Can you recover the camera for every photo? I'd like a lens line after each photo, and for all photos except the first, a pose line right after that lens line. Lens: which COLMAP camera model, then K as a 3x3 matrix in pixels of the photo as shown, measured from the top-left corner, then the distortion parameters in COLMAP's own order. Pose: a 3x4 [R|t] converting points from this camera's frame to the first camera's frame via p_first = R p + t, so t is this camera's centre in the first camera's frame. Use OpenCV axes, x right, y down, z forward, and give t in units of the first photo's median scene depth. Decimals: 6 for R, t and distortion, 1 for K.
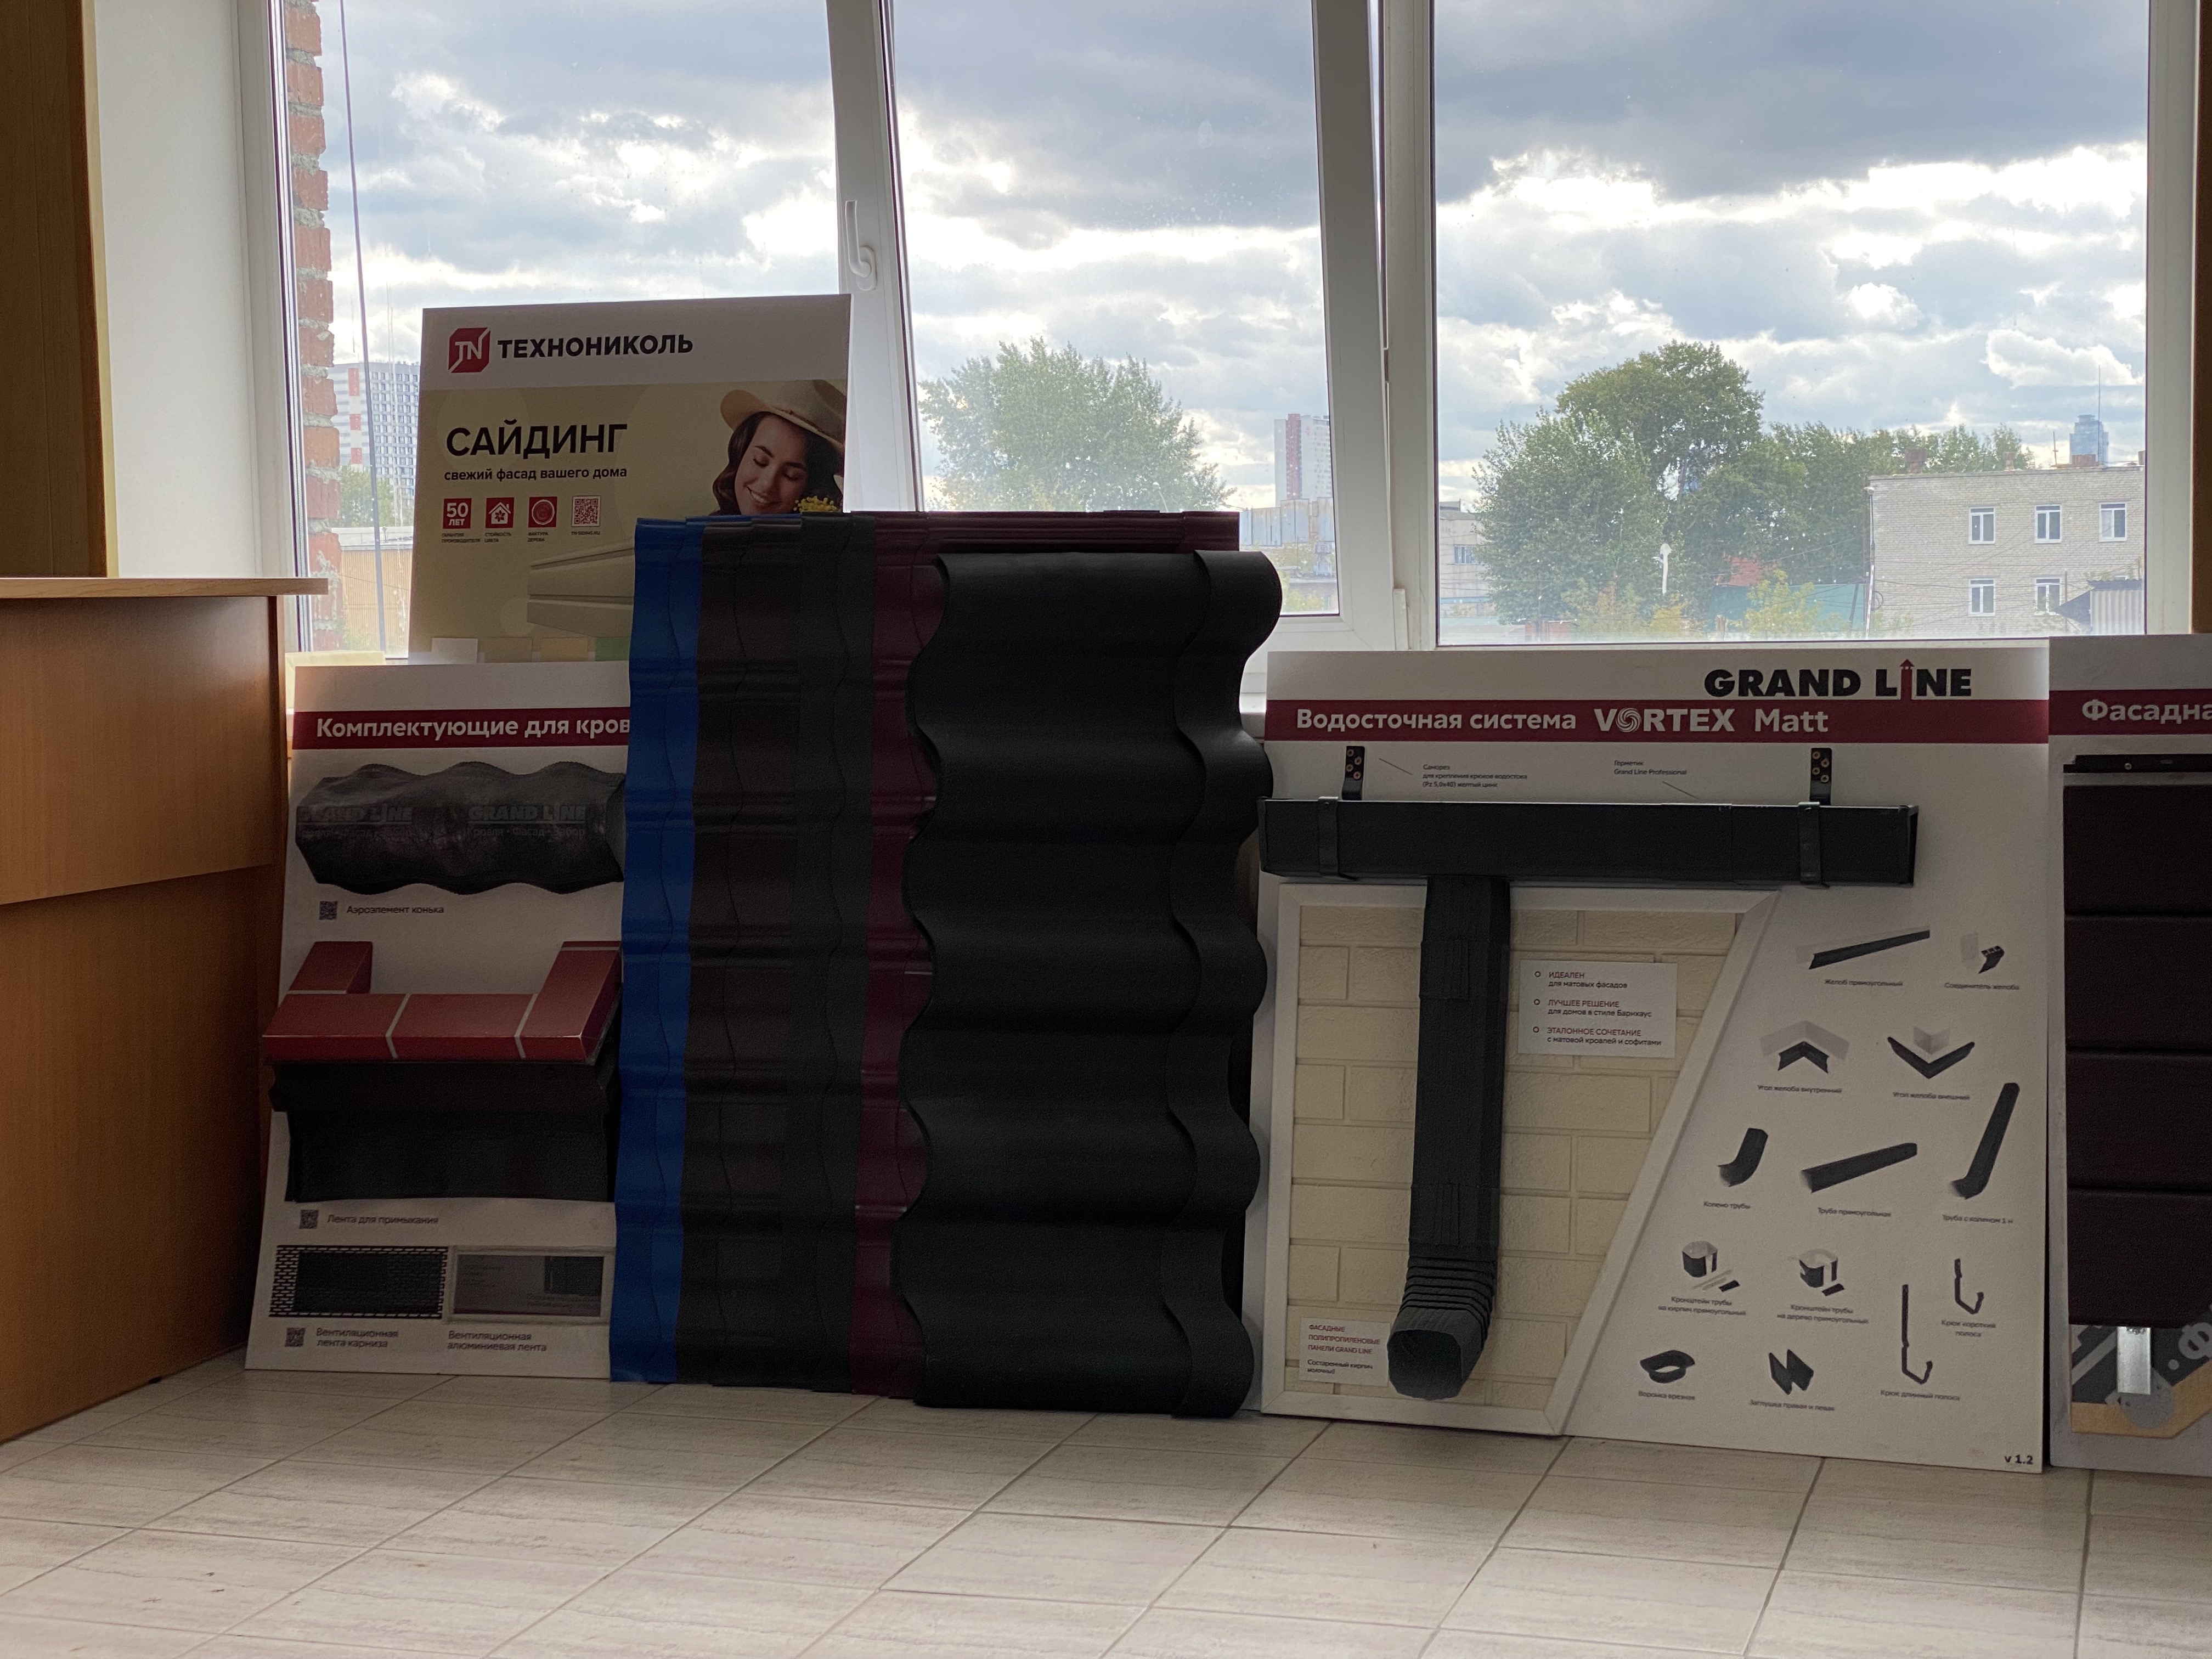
lens RADIAL K [[3265.8, 0, 1099.1], [0, 3265.8, 827.6], [0, 0, 1]] dist [0.168698, -0.382423]
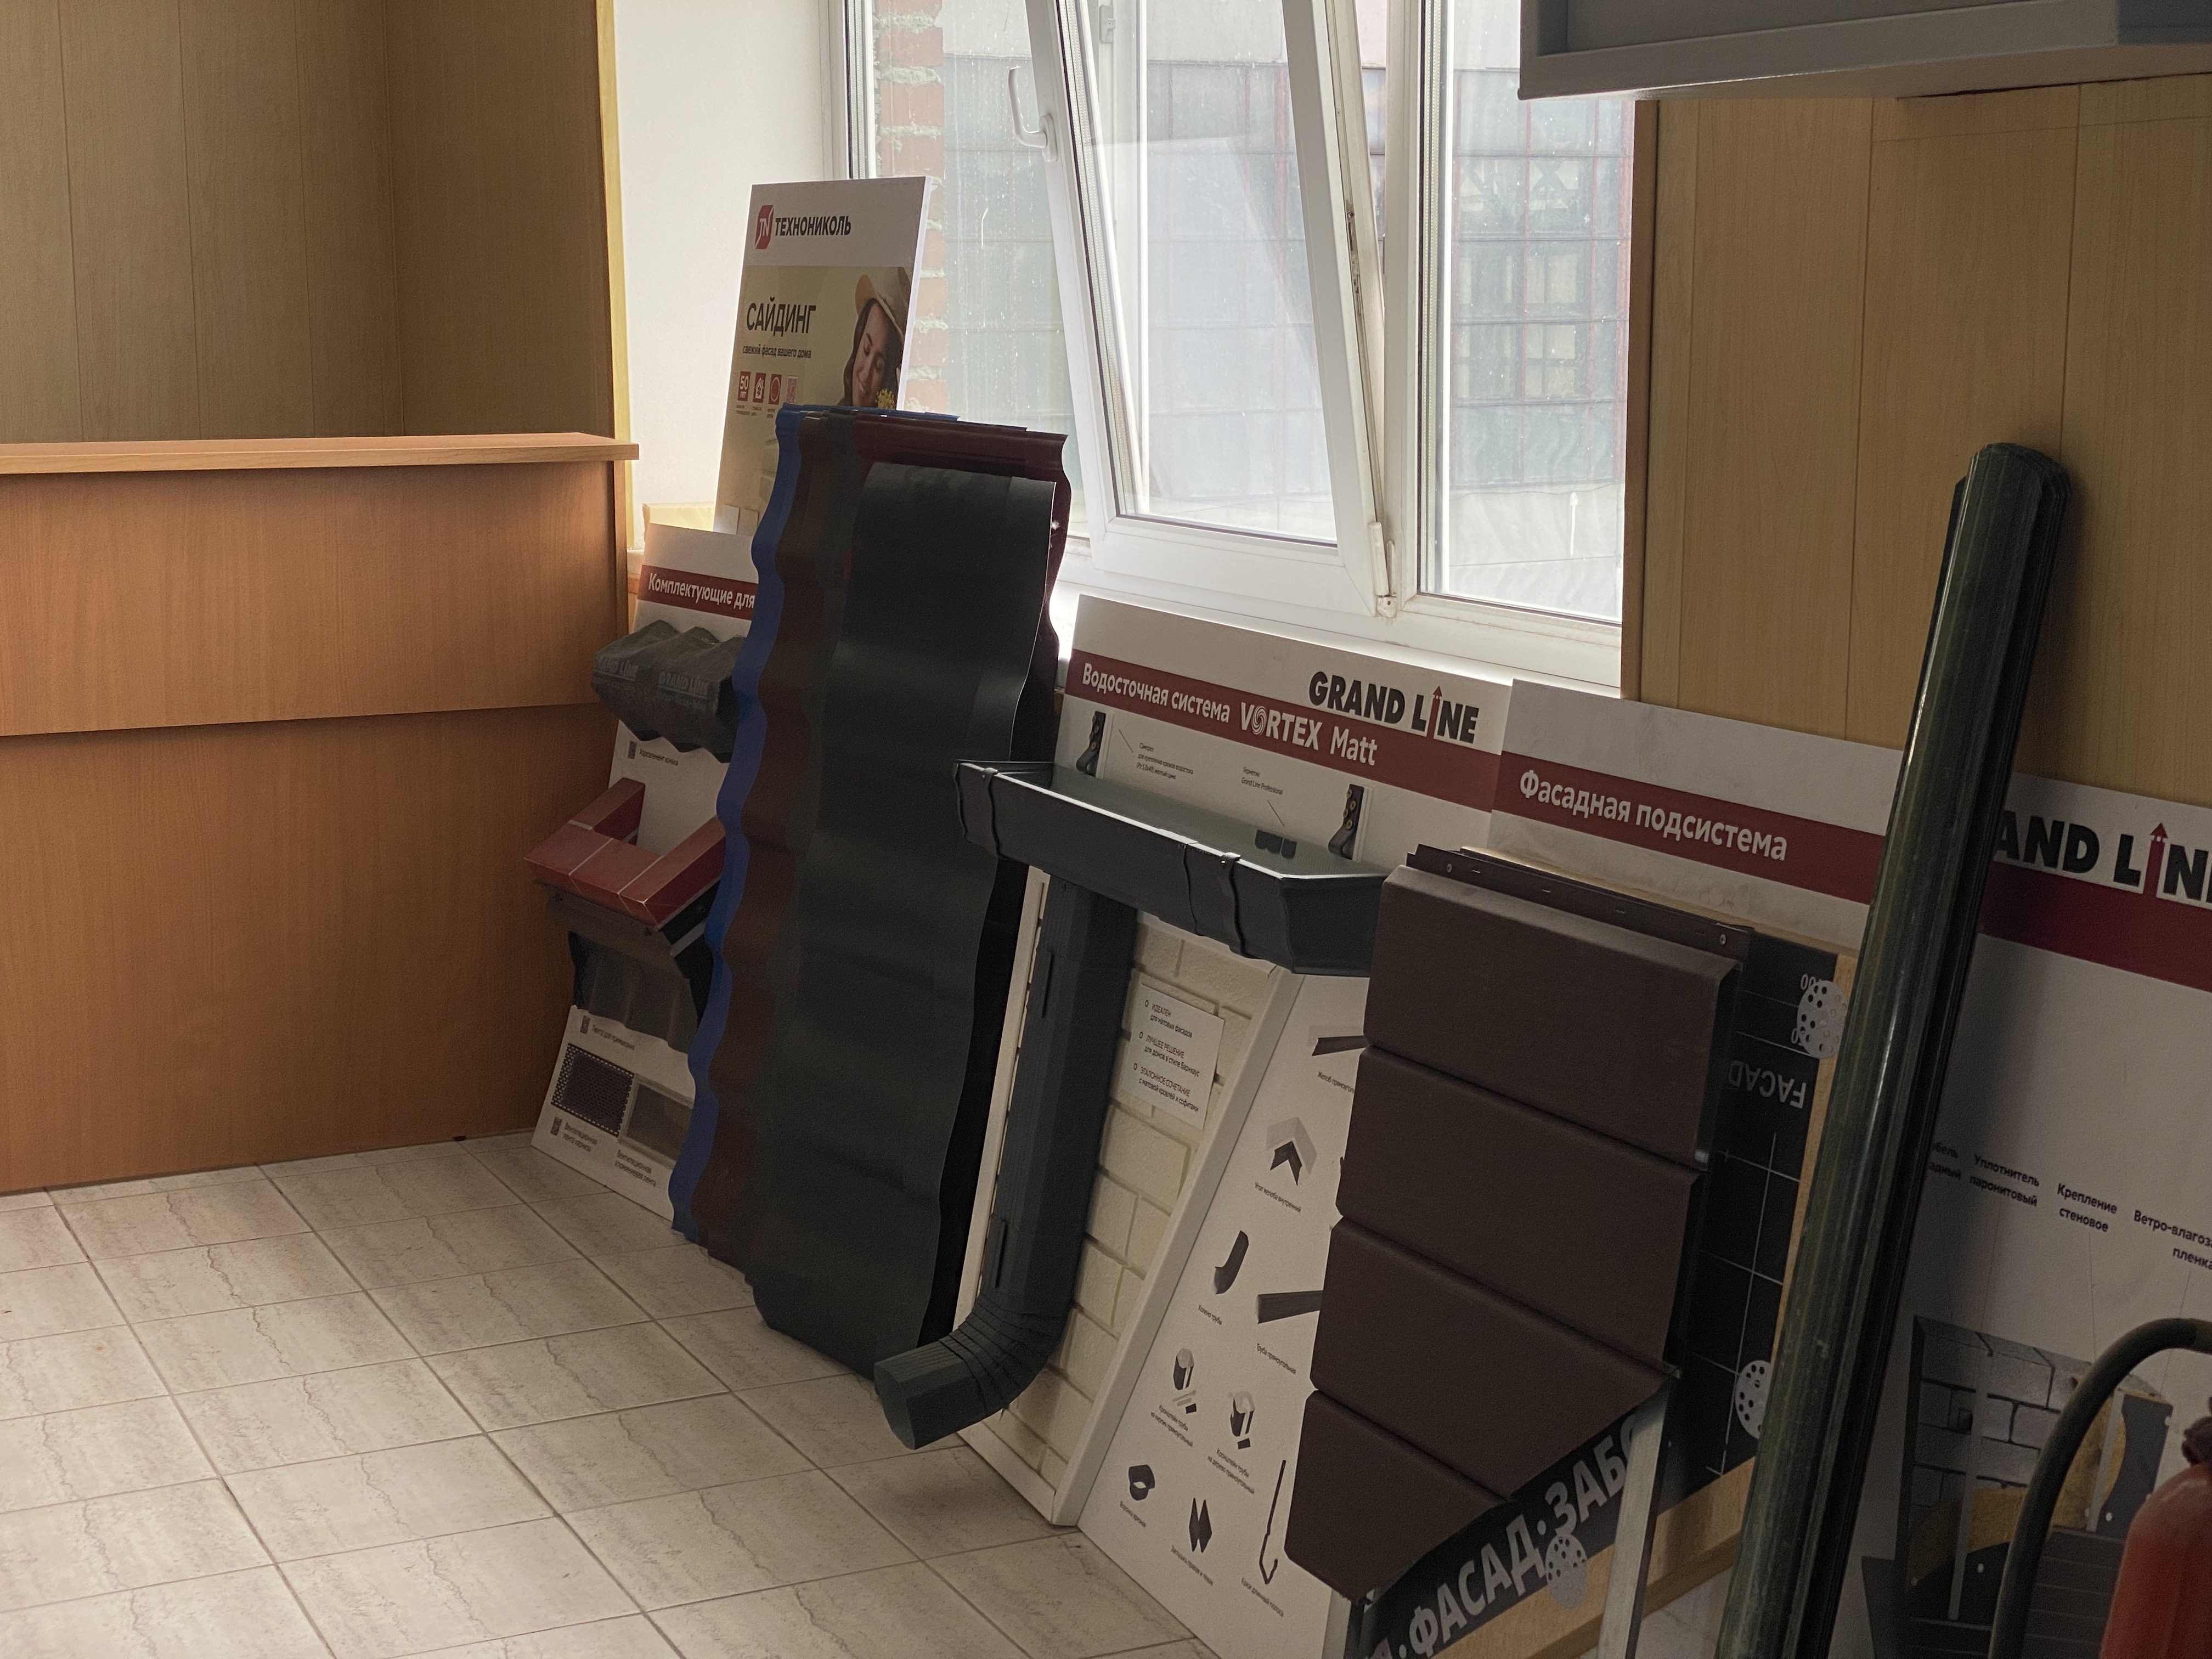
lens RADIAL K [[3302.3, 0, 1105.6], [0, 3302.3, 822.2], [0, 0, 1]] dist [0.032370, 0.952457]
pose [[0.690886, 0.132771, -0.710667, 0.736266], [-0.061194, 0.990204, 0.125505, -0.110382], [0.720369, -0.043221, 0.692243, 0.396225]]
